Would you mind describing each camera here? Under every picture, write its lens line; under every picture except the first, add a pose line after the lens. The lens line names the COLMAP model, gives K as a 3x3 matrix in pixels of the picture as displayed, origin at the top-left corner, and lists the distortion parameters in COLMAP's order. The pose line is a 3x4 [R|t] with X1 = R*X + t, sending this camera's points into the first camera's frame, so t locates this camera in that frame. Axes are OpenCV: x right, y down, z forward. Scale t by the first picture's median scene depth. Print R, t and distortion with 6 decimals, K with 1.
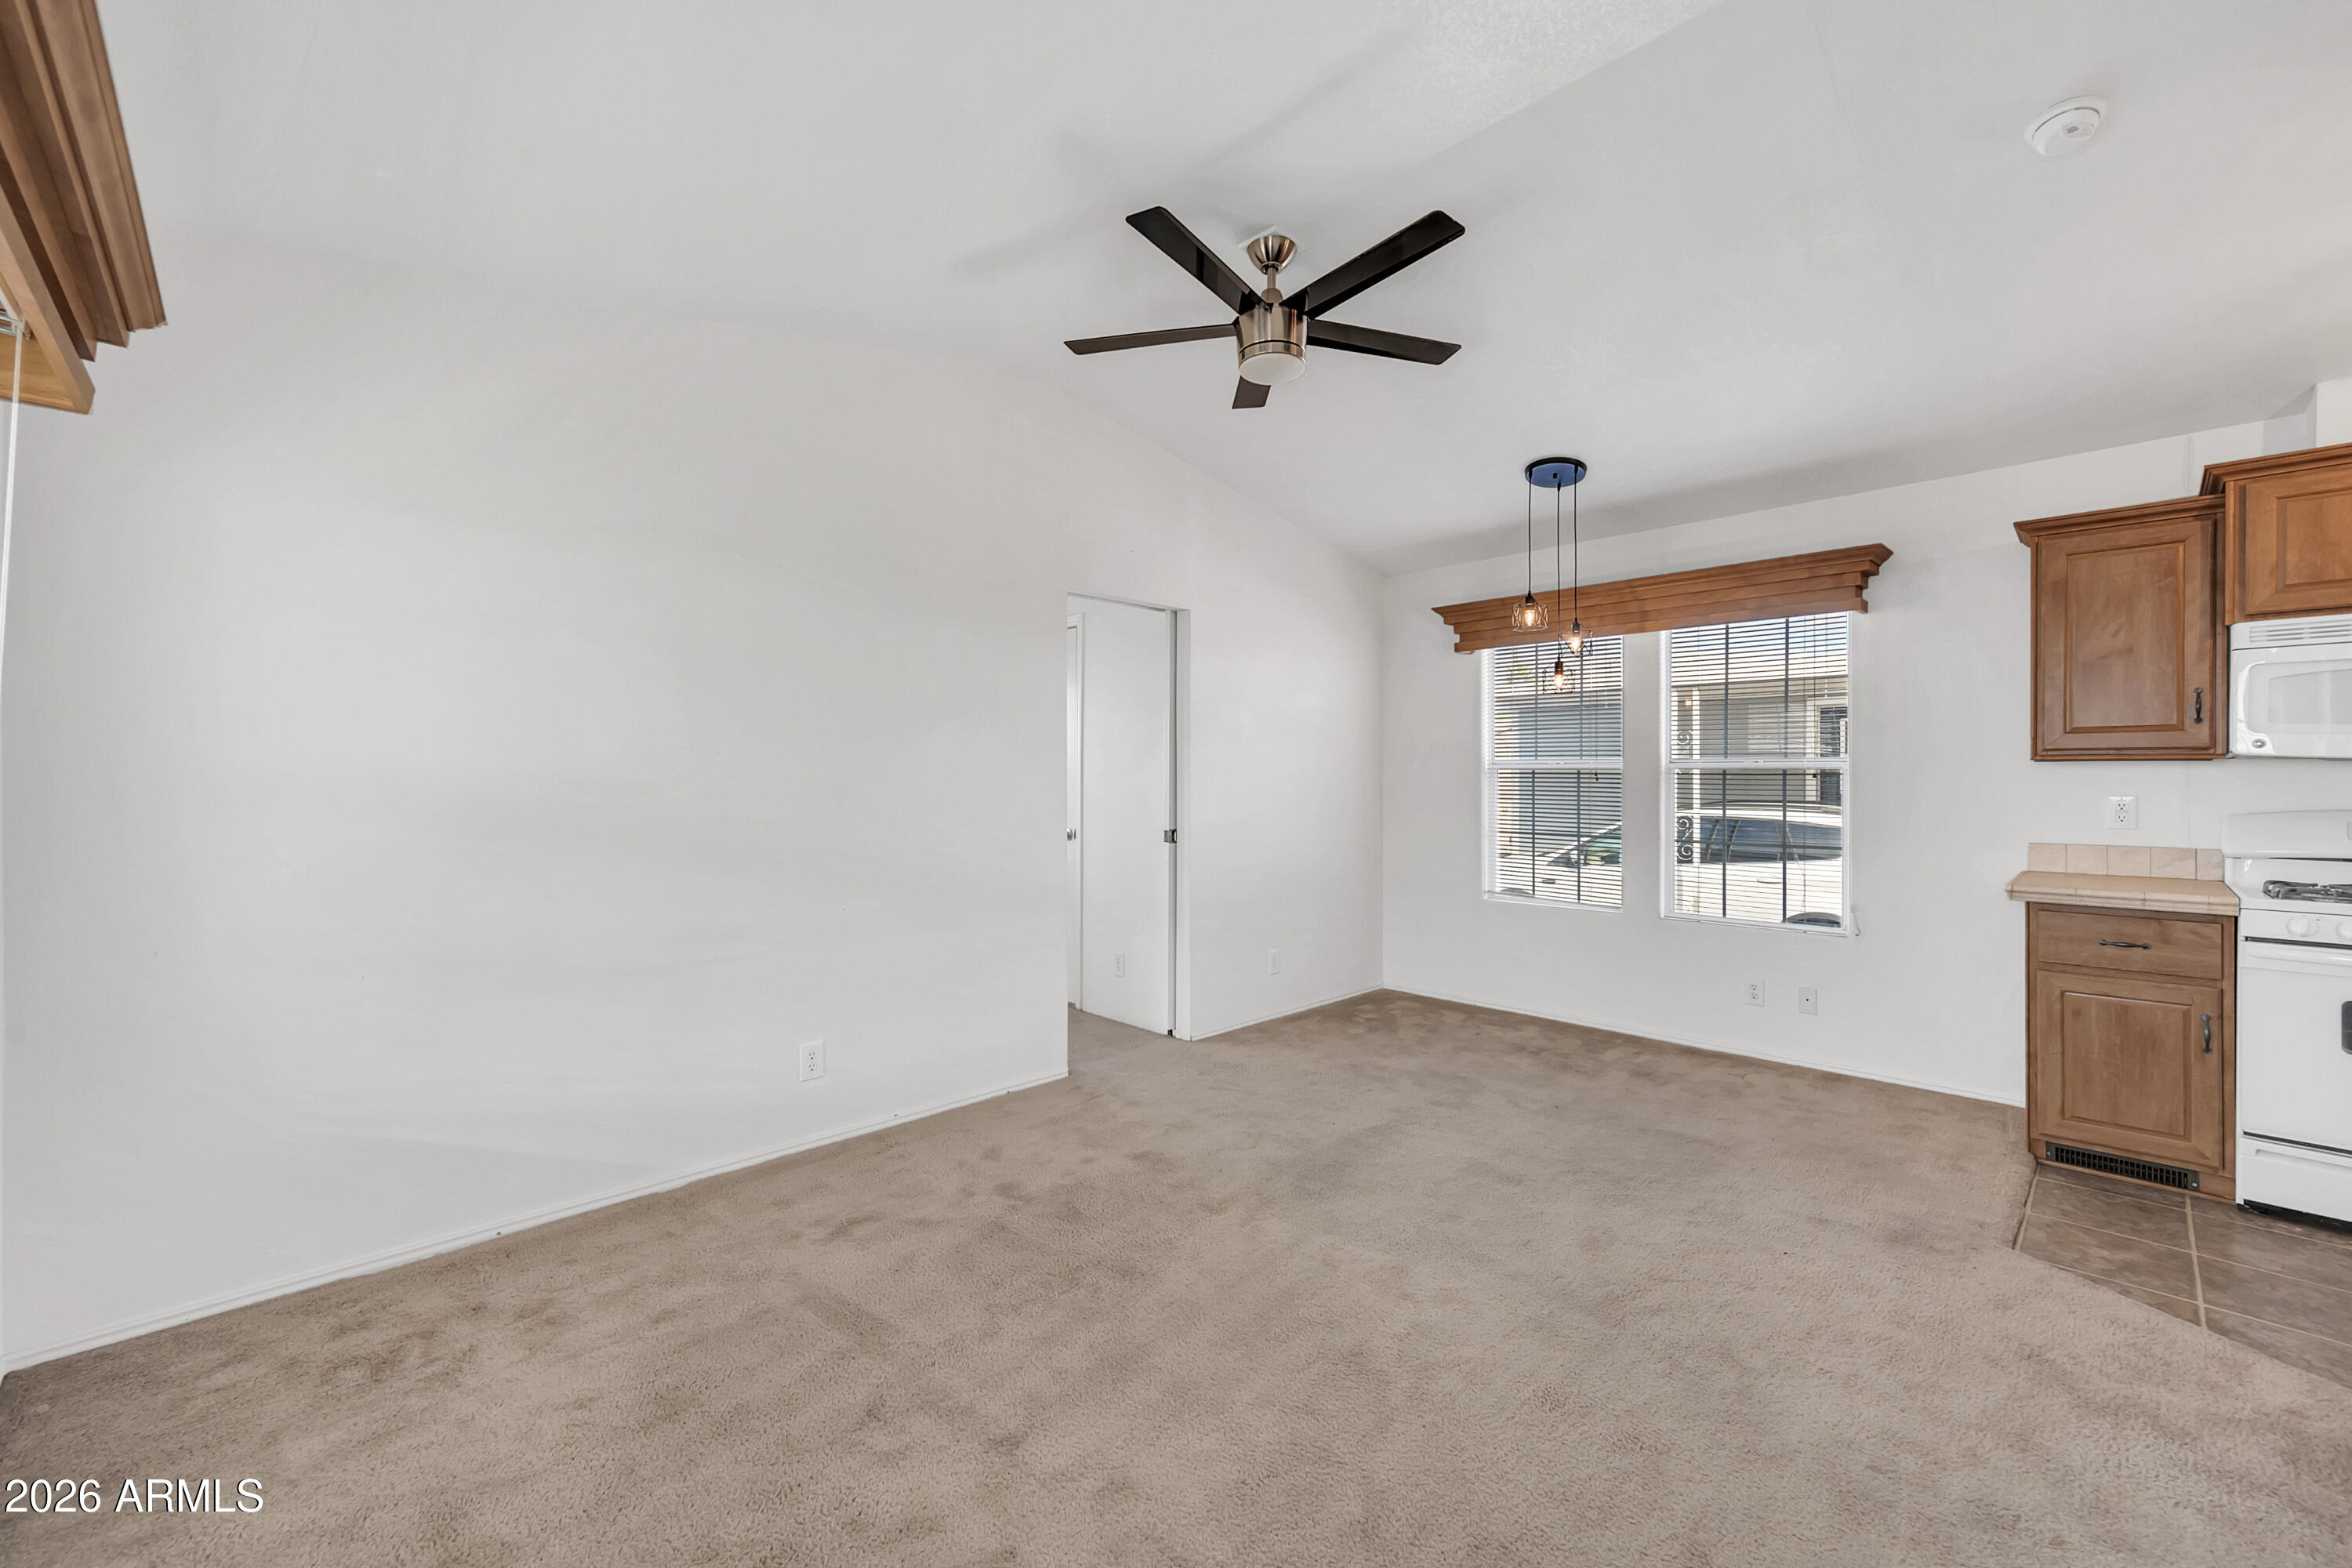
lens RADIAL K [[942.6, 0, 1204.8], [0, 942.6, 776.1], [0, 0, 1]] dist [0.001037, -0.000219]
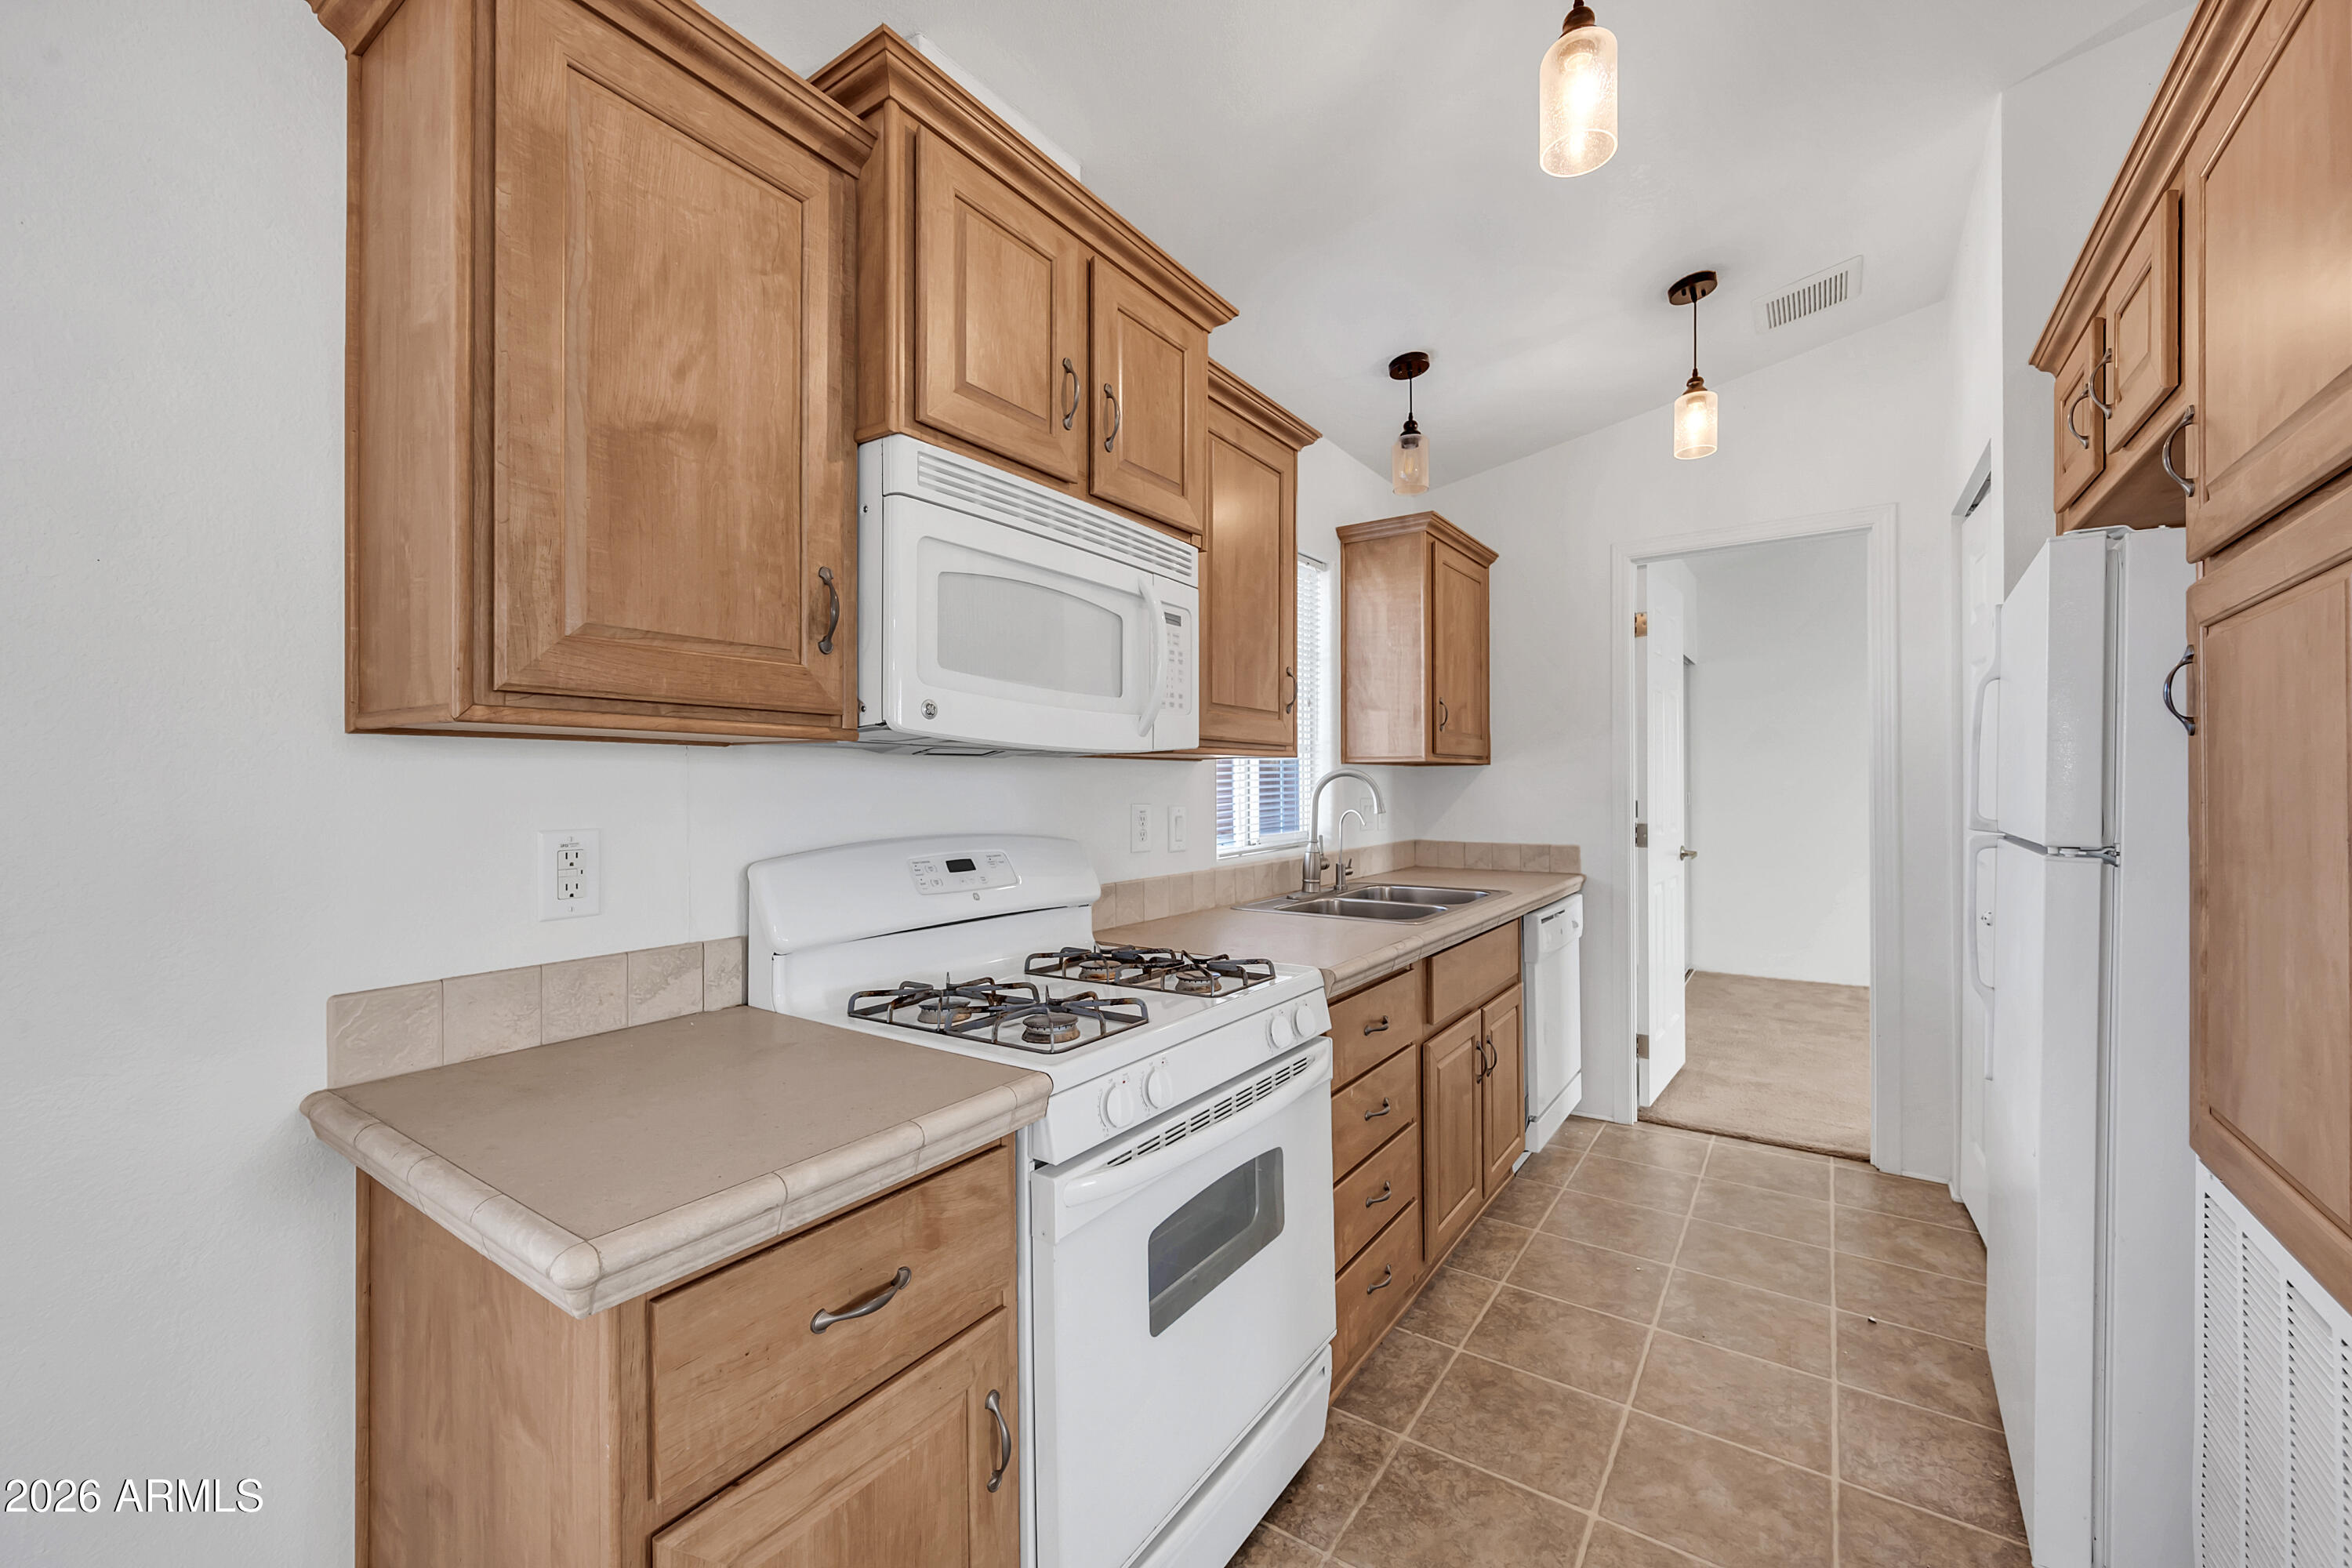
lens RADIAL K [[931.6, 0, 1176.0], [0, 931.6, 784.0], [0, 0, 1]] dist [0.001517, -0.000086]
pose [[-0.177832, -0.000762, 0.984061, 0.475225], [-0.000206, 1.000000, 0.000737, 0.001043], [-0.984061, -0.000071, -0.177832, 0.706004]]
